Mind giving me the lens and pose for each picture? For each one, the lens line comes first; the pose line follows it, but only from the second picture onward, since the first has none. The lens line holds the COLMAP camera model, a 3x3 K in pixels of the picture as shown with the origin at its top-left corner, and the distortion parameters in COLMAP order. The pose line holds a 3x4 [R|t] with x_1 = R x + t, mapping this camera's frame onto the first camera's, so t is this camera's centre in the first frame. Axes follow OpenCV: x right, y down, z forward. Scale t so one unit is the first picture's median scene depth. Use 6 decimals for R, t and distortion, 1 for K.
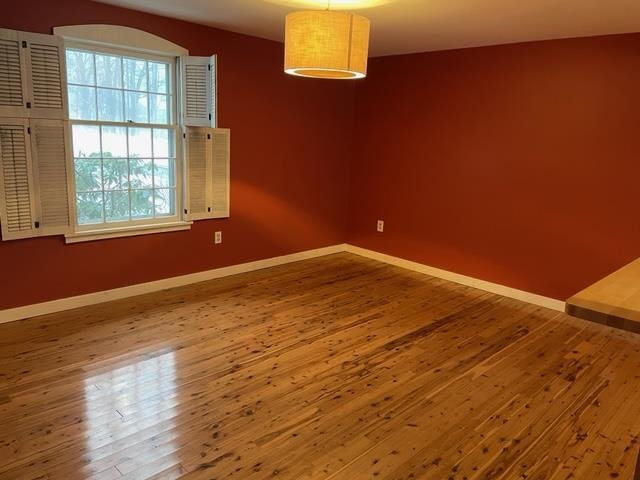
lens RADIAL K [[482.6, 0, 318.9], [0, 482.6, 238.4], [0, 0, 1]] dist [0.063545, -0.054021]
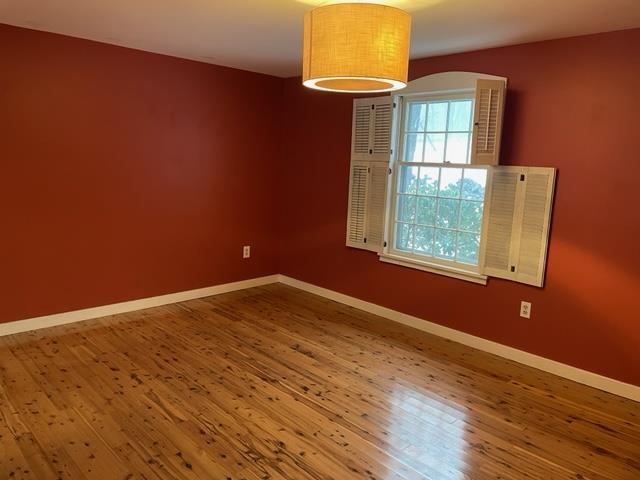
lens RADIAL K [[482.6, 0, 320.4], [0, 482.6, 240.2], [0, 0, 1]] dist [0.063545, -0.054021]
pose [[-0.020892, 0.120272, -0.992521, 0.722564], [-0.253328, 0.959704, 0.121627, -0.156922], [0.967155, 0.253974, 0.010418, 0.873257]]
